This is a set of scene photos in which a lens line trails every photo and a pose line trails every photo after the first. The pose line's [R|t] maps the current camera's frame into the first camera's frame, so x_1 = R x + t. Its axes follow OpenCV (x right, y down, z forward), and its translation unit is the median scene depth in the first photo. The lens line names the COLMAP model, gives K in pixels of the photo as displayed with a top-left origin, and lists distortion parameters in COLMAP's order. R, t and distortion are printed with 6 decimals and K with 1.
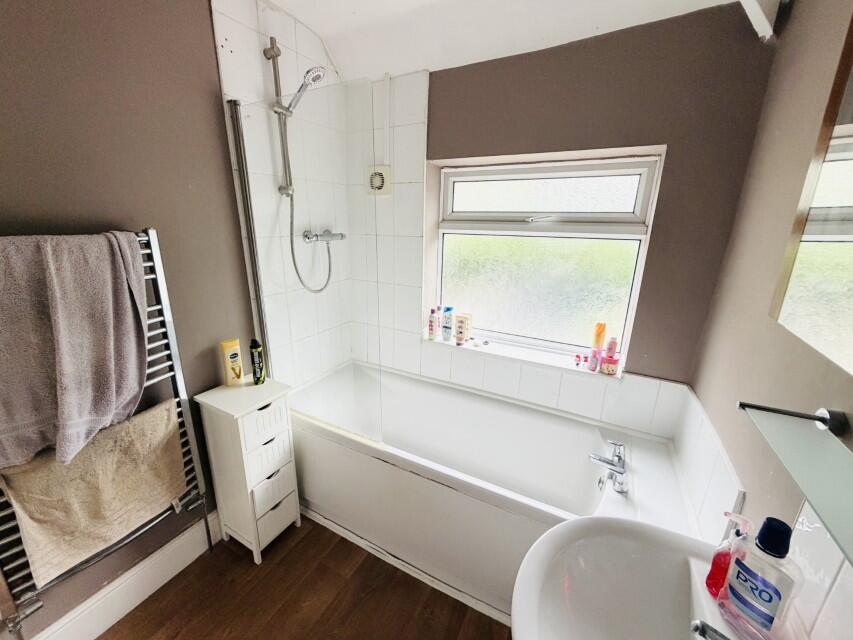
lens RADIAL K [[342.8, 0, 424.9], [0, 342.8, 318.4], [0, 0, 1]] dist [0.000663, 0.000356]
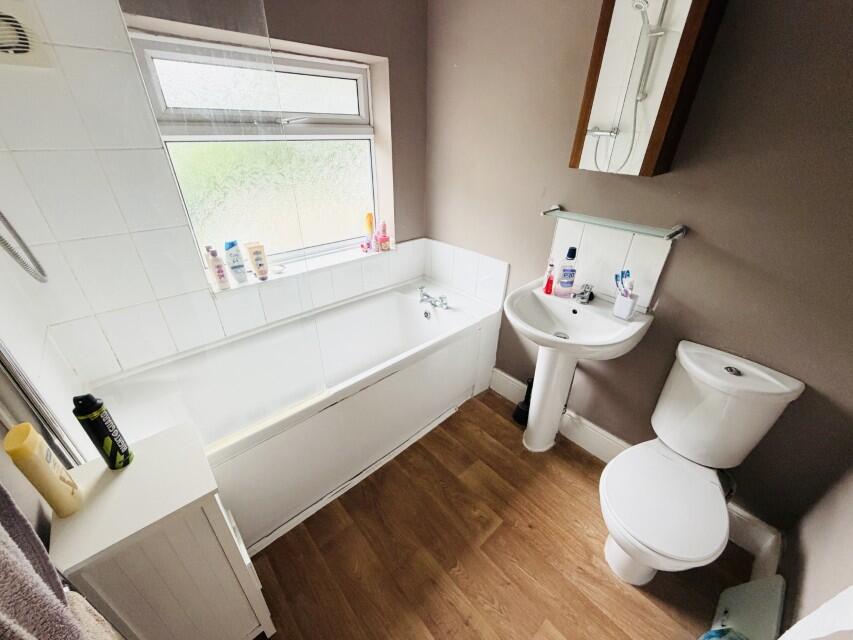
lens RADIAL K [[342.8, 0, 424.7], [0, 342.8, 319.0], [0, 0, 1]] dist [0.000663, 0.000356]
pose [[0.340246, -0.470339, 0.814257, -0.583422], [0.248777, 0.880091, 0.404413, -0.096162], [-0.906831, 0.064969, 0.416457, 0.301288]]
